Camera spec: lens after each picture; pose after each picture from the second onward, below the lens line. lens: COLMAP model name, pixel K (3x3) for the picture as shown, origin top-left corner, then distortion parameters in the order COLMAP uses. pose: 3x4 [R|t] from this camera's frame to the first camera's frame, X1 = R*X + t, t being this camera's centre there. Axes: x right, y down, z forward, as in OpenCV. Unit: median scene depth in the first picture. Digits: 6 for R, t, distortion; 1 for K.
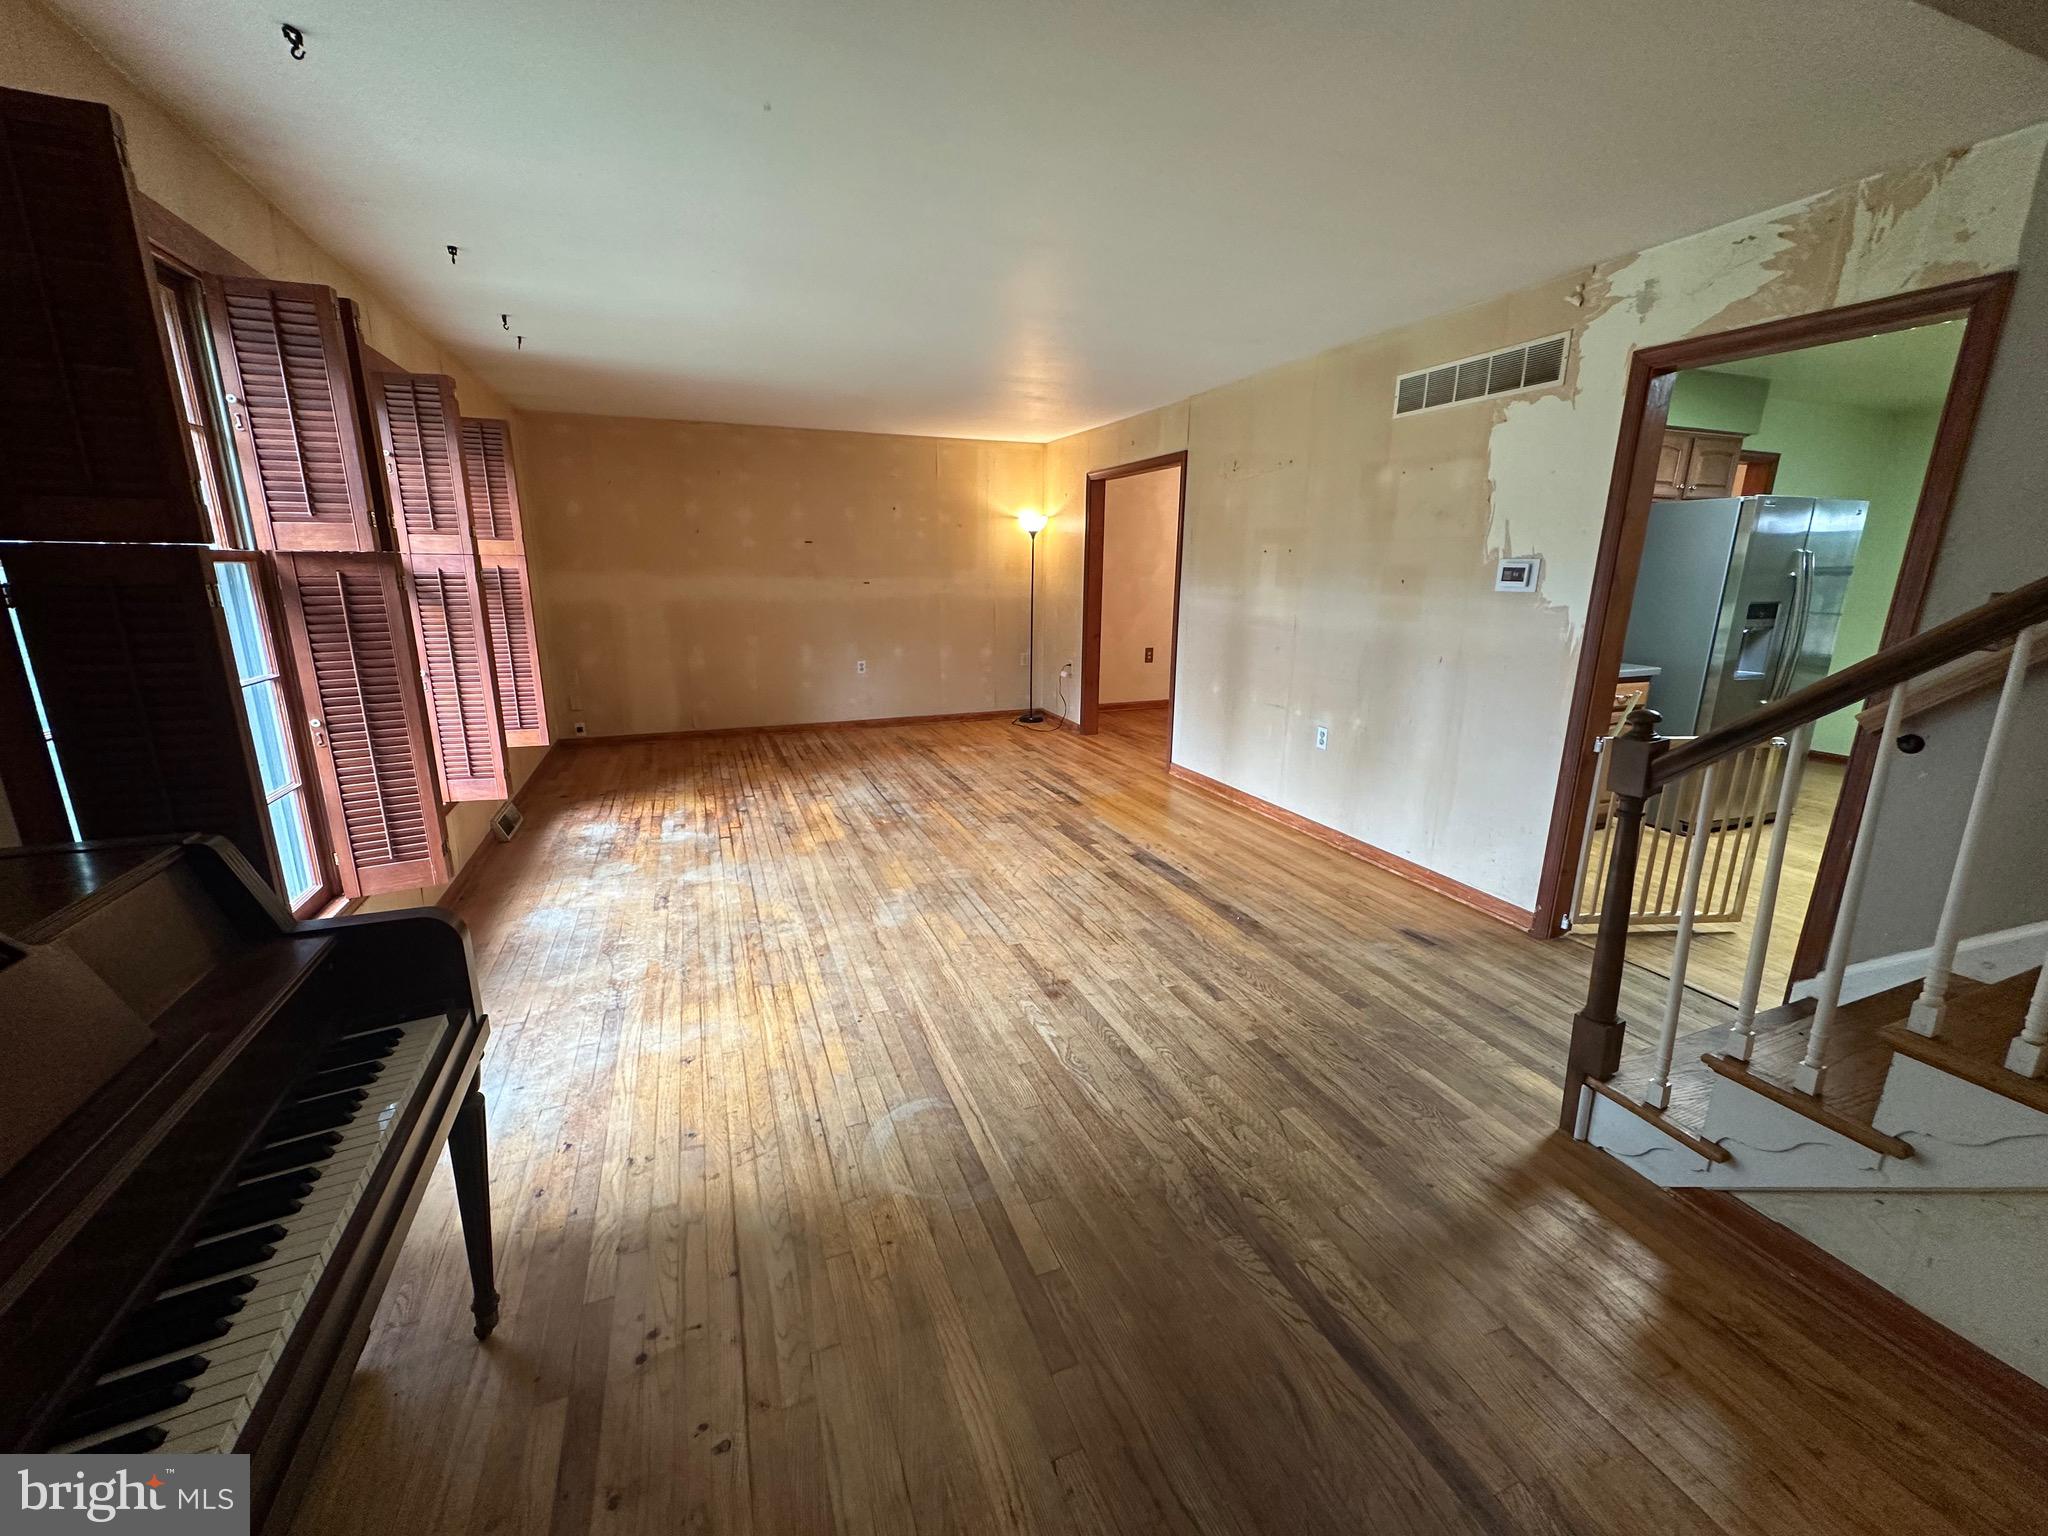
lens RADIAL K [[809.6, 0, 1021.3], [0, 809.6, 769.4], [0, 0, 1]] dist [-0.002661, 0.001320]
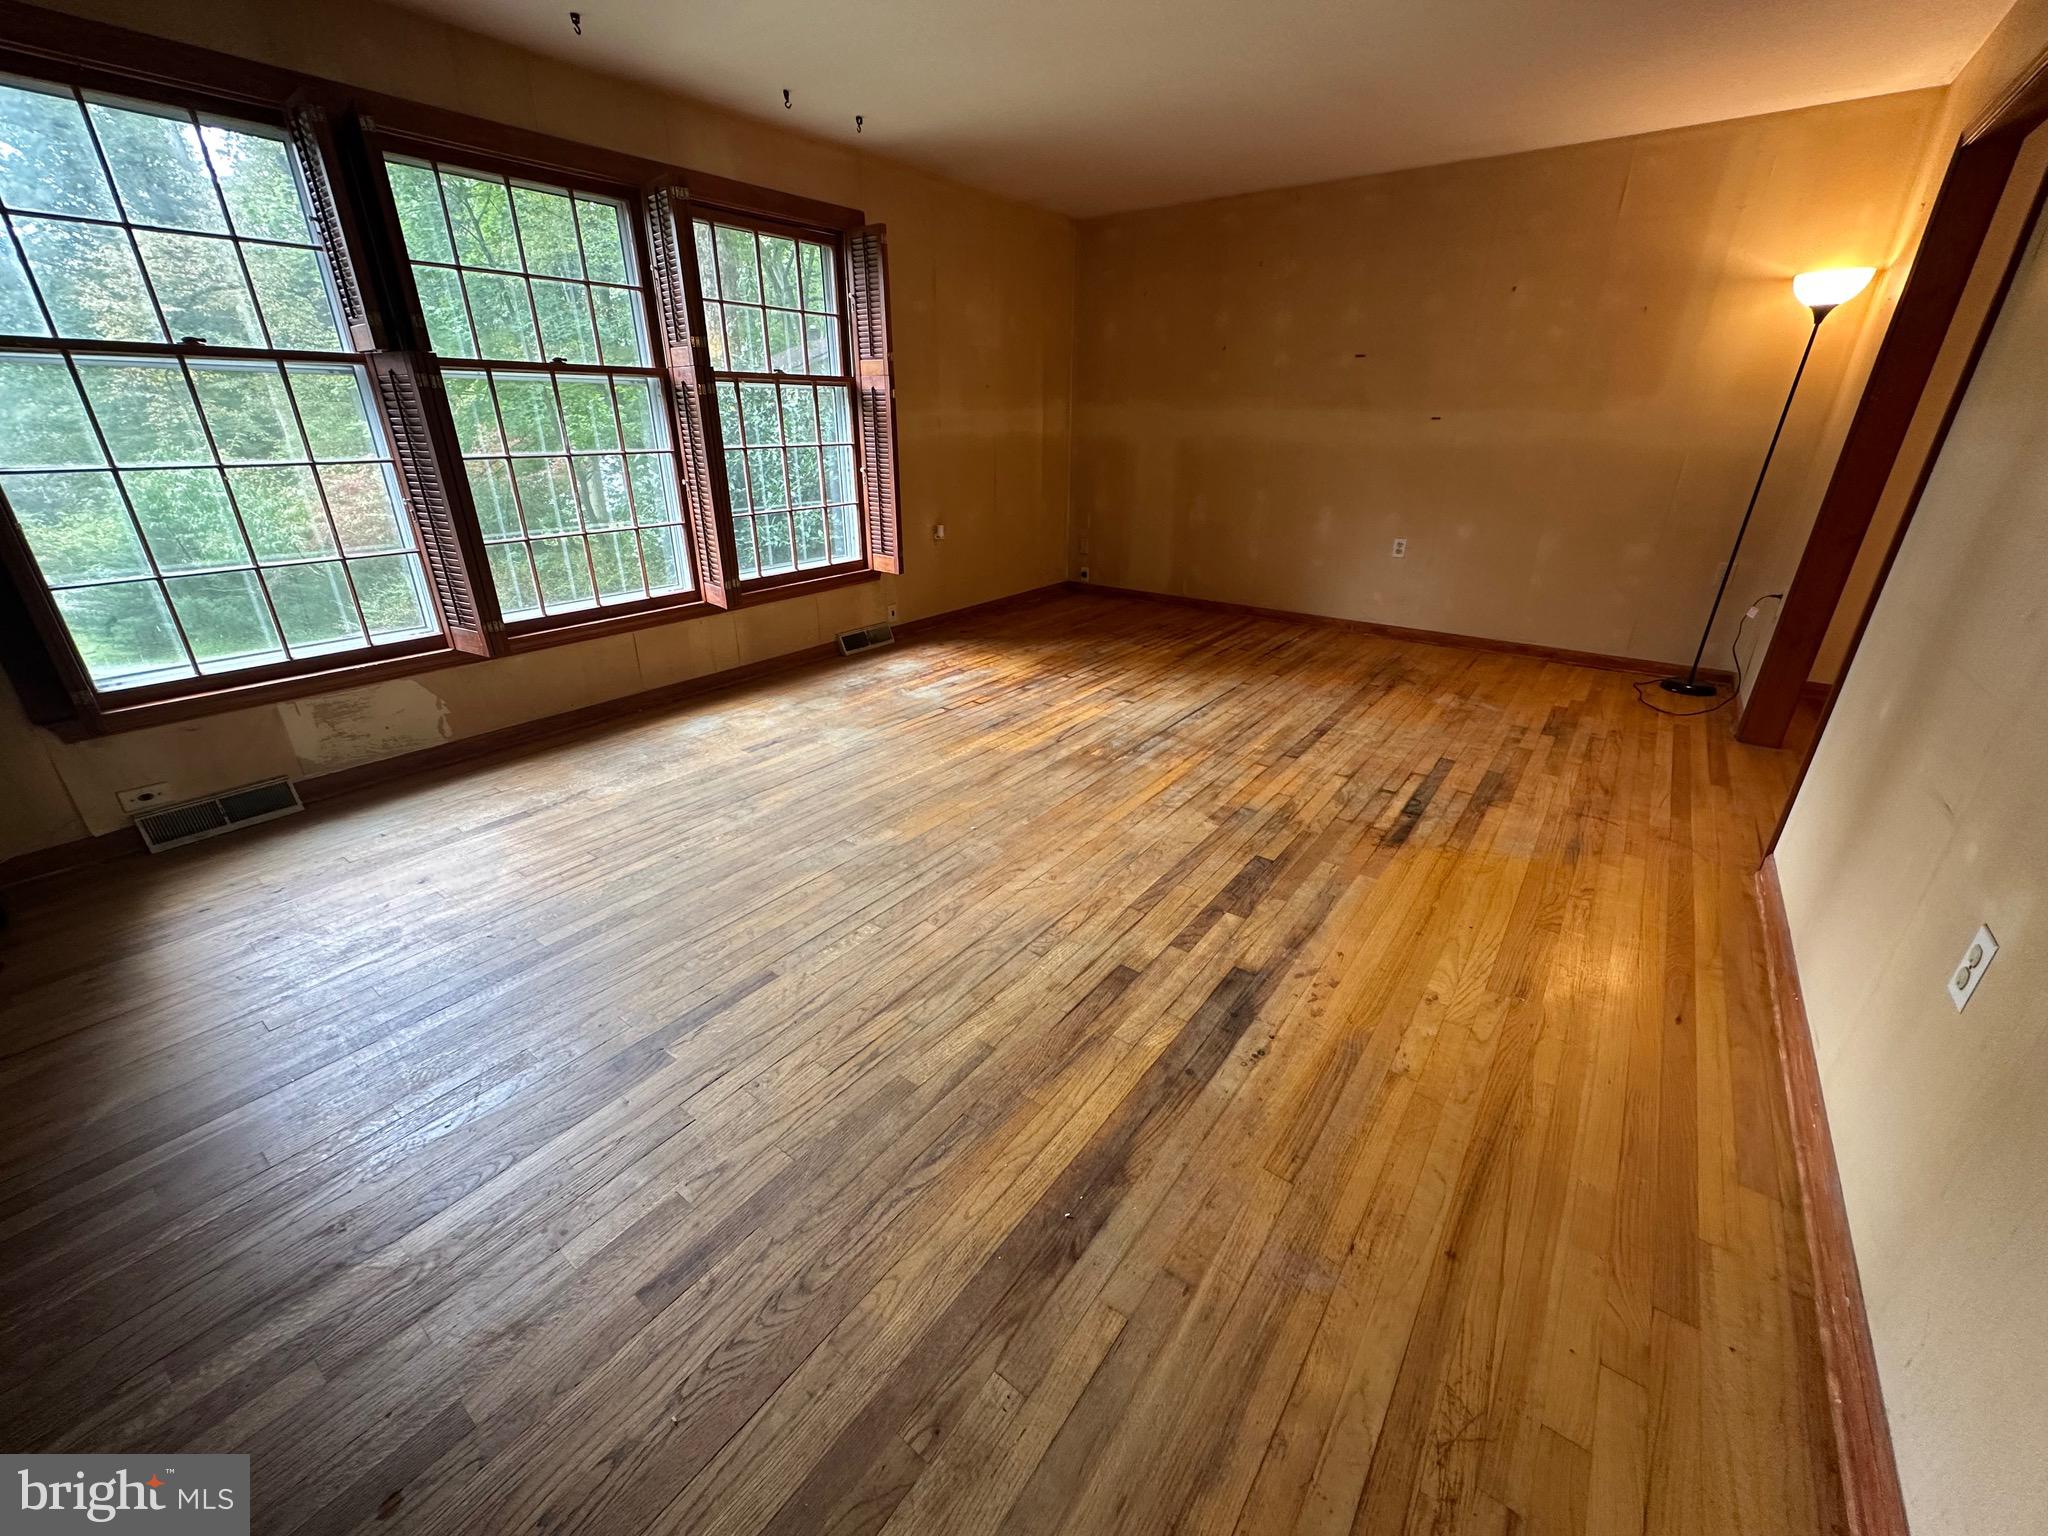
lens RADIAL K [[809.6, 0, 1024.0], [0, 809.6, 768.6], [0, 0, 1]] dist [-0.002661, 0.001320]
pose [[0.523345, 0.337635, -0.782377, 0.478435], [-0.211330, 0.940895, 0.264681, -0.129624], [0.825500, 0.026820, 0.563765, 0.704209]]
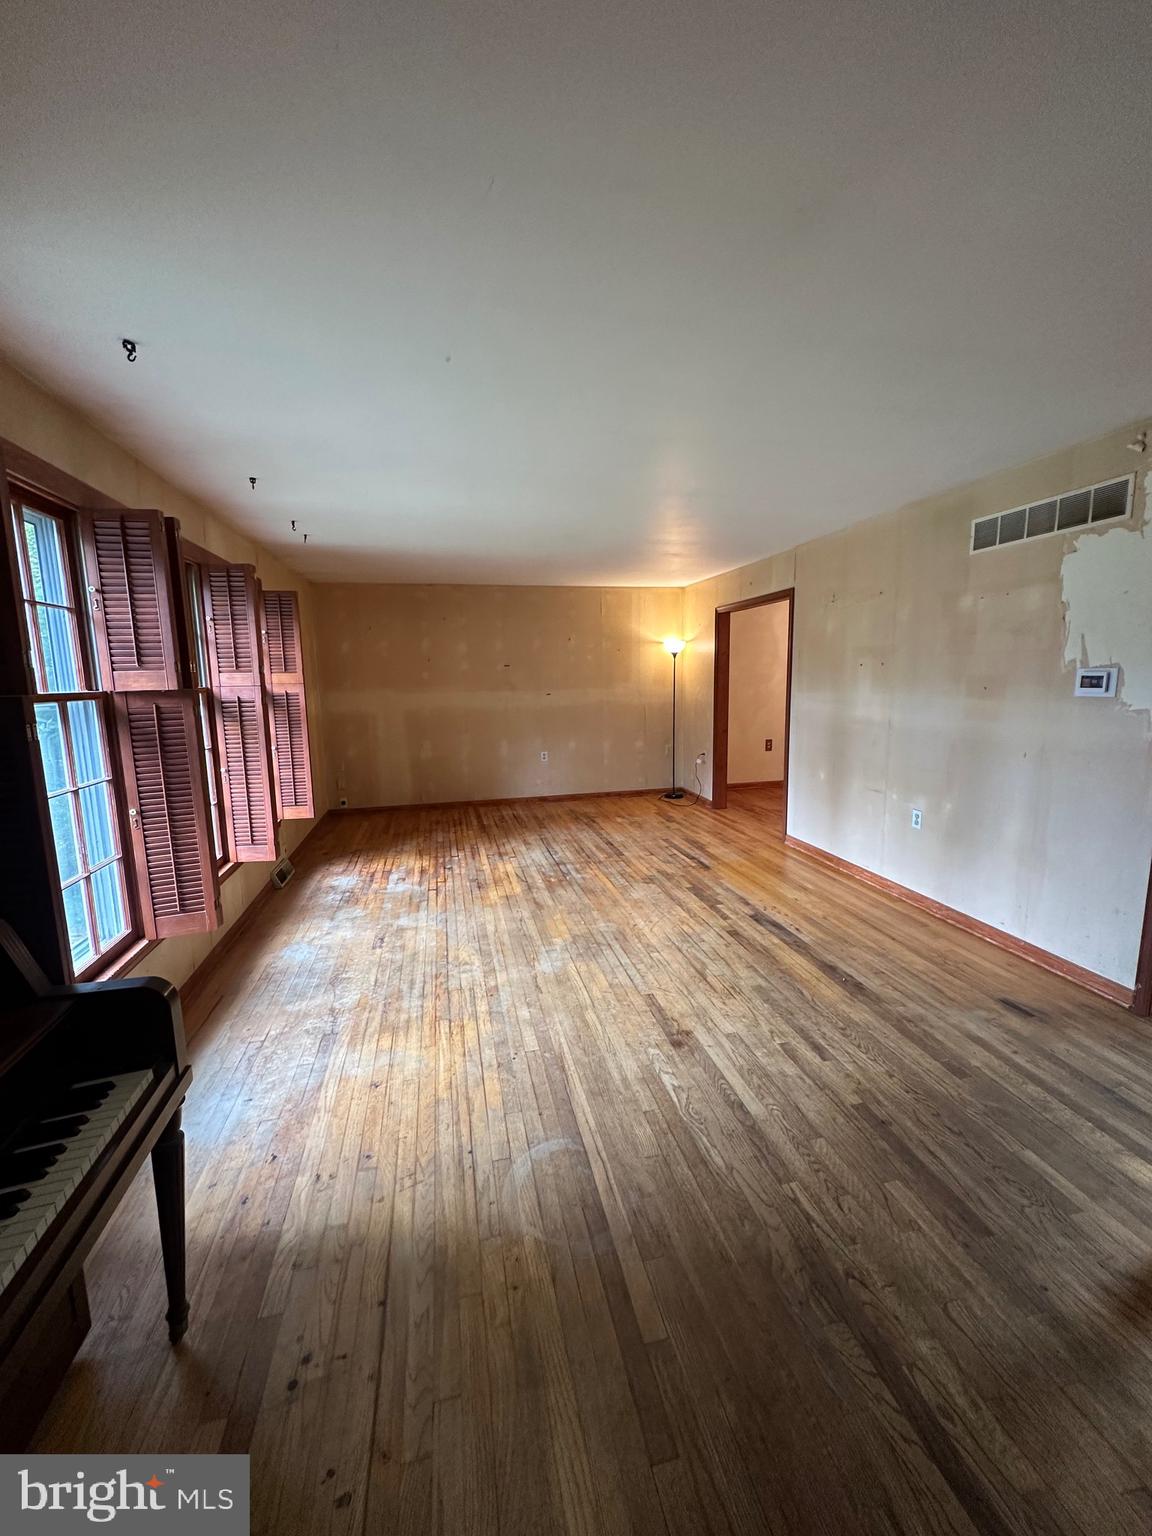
lens RADIAL K [[607.2, 0, 577.8], [0, 607.2, 769.3], [0, 0, 1]] dist [-0.002661, 0.001320]
pose [[0.987595, -0.001698, -0.157014, 0.028048], [-0.012932, 0.995665, -0.092112, -0.028374], [0.156490, 0.093000, 0.983291, 0.057946]]
